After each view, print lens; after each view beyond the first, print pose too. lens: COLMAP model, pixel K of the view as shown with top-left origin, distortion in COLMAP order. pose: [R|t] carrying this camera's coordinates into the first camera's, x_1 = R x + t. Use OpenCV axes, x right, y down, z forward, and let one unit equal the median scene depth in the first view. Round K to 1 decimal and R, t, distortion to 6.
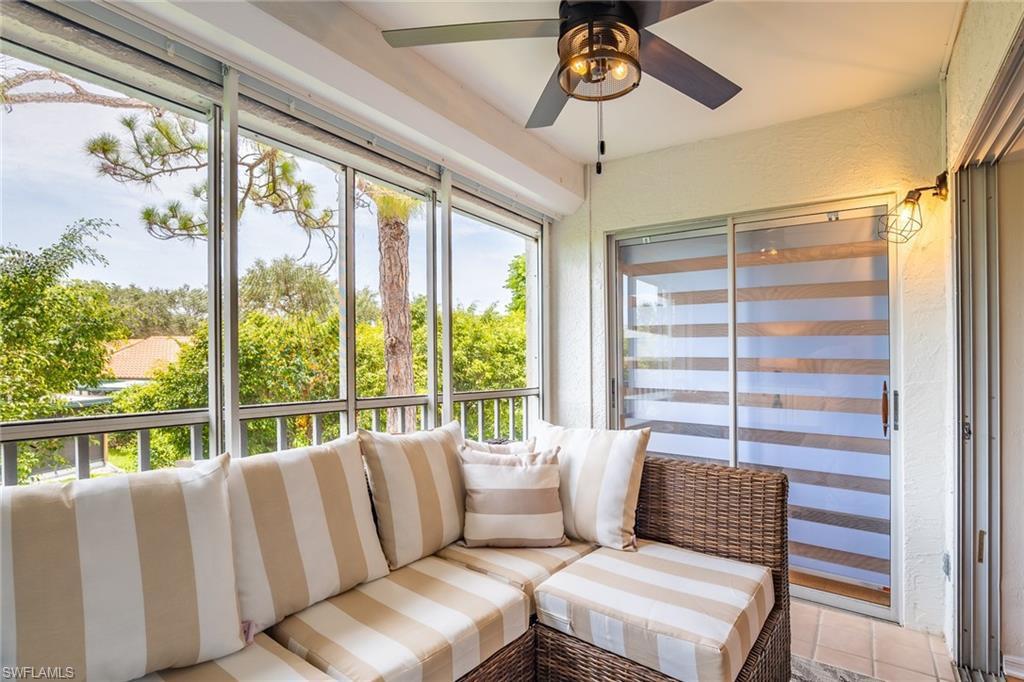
lens RADIAL K [[494.2, 0, 509.3], [0, 494.2, 353.9], [0, 0, 1]] dist [-0.000610, 0.000108]
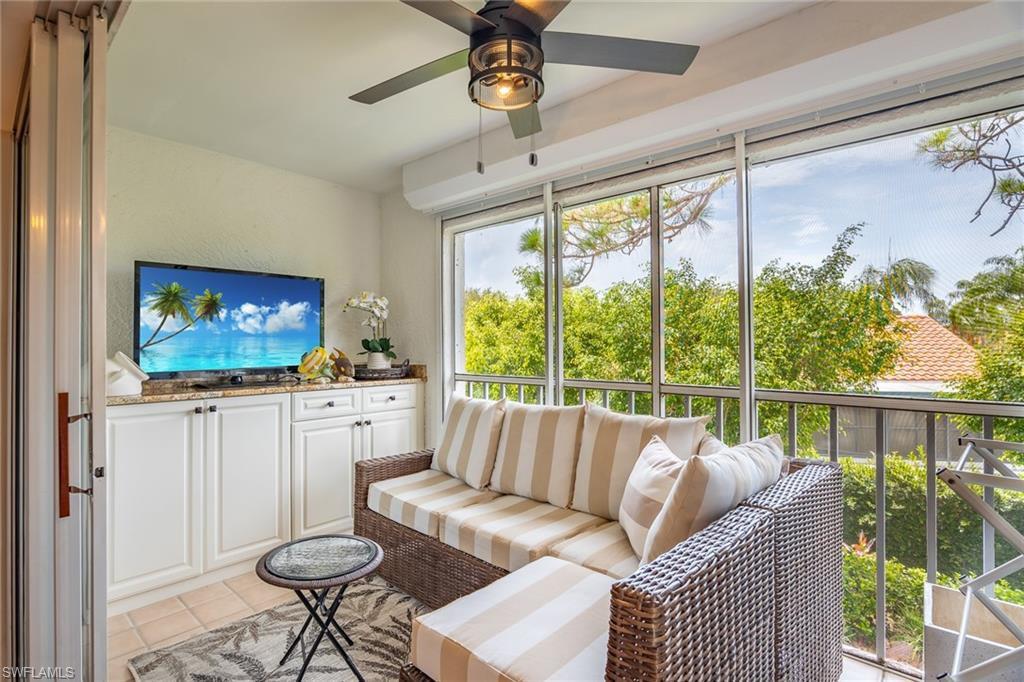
lens RADIAL K [[494.2, 0, 509.3], [0, 494.2, 353.9], [0, 0, 1]] dist [-0.000610, 0.000108]
pose [[-0.114085, 0.003249, -0.993466, 1.298072], [0.012217, 0.999924, 0.001868, 0.017601], [0.993396, -0.011925, -0.114116, 1.167348]]
